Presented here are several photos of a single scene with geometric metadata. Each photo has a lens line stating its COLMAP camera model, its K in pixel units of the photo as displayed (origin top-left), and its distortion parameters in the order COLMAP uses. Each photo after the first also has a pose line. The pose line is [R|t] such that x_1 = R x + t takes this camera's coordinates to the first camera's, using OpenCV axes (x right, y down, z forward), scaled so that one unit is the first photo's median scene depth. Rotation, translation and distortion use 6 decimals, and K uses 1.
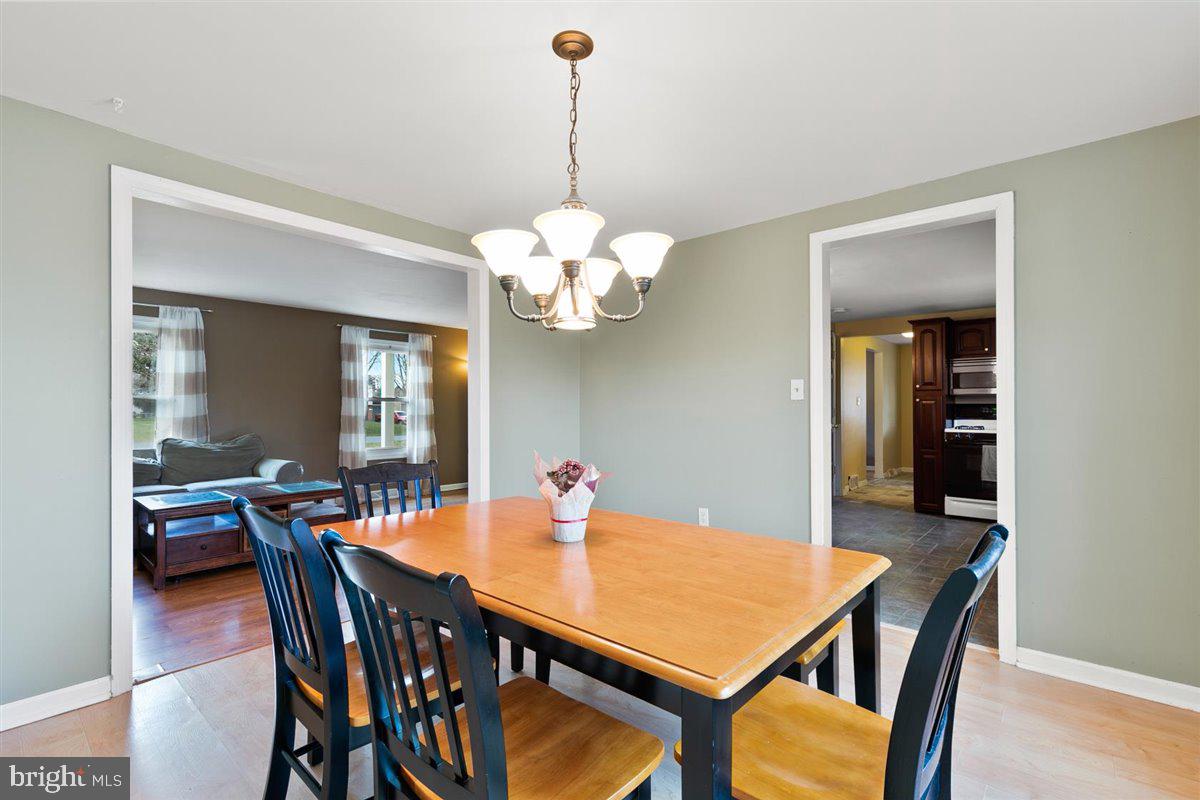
lens RADIAL K [[536.9, 0, 601.8], [0, 536.9, 404.8], [0, 0, 1]] dist [0.007591, -0.002683]
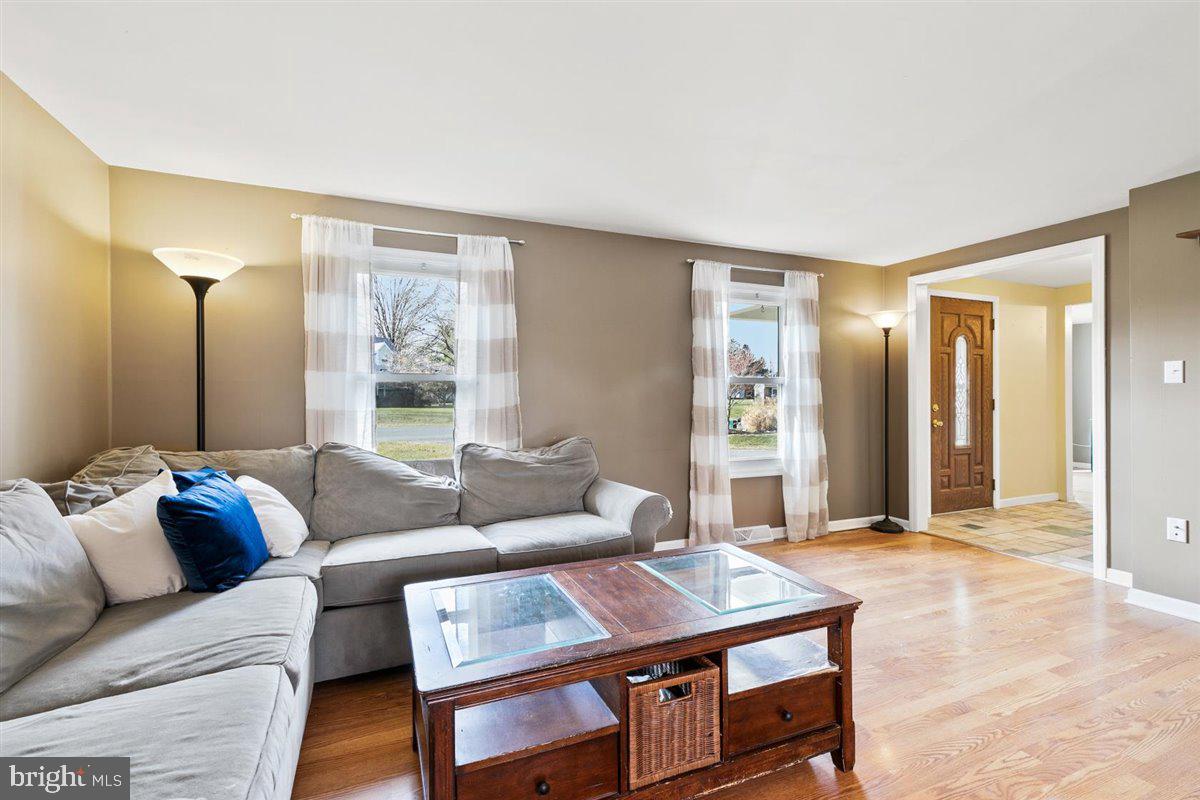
lens RADIAL K [[536.9, 0, 599.7], [0, 536.9, 397.4], [0, 0, 1]] dist [0.007591, -0.002683]
pose [[0.900472, 0.001399, -0.434912, -0.370016], [0.003525, 0.999938, 0.010516, 0.002970], [0.434900, -0.011003, 0.900411, 0.469865]]
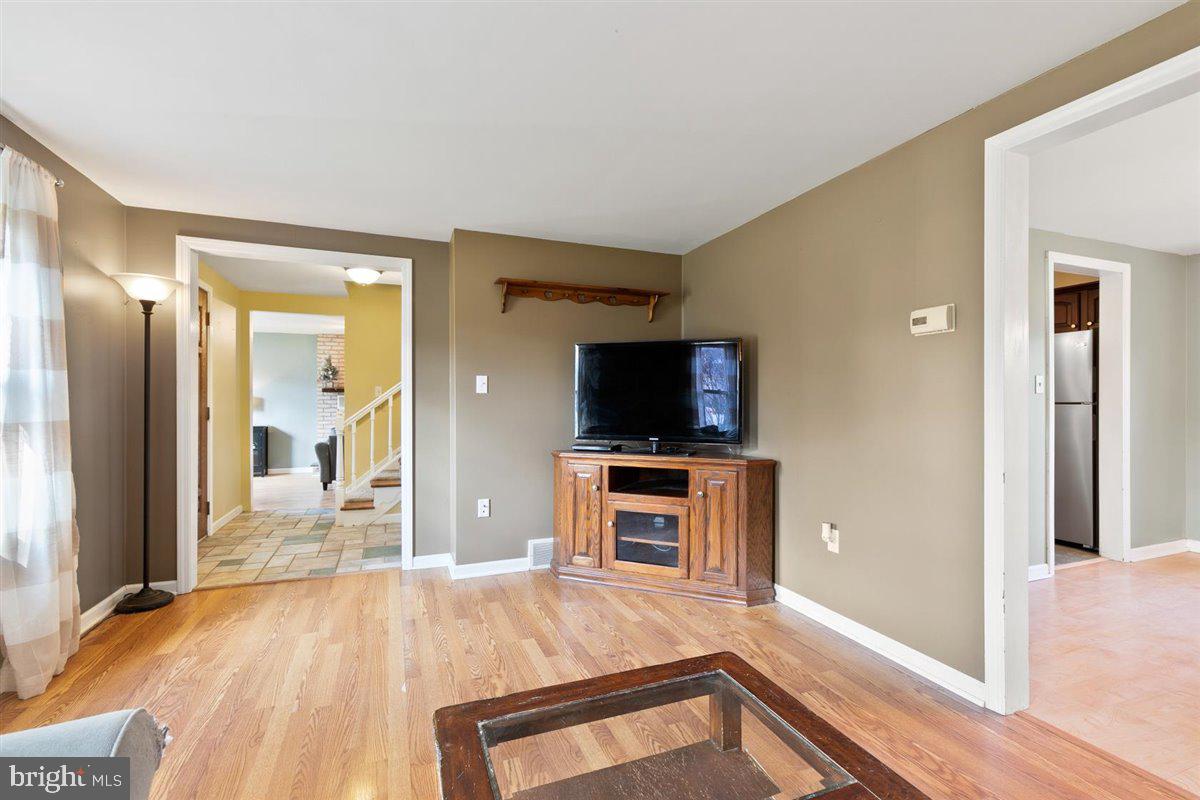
lens RADIAL K [[536.9, 0, 609.5], [0, 536.9, 401.7], [0, 0, 1]] dist [0.007591, -0.002683]
pose [[0.452855, 0.001798, 0.891582, -0.621952], [-0.007834, 0.999967, 0.001962, 0.004606], [-0.891550, -0.007873, 0.452855, 0.748627]]
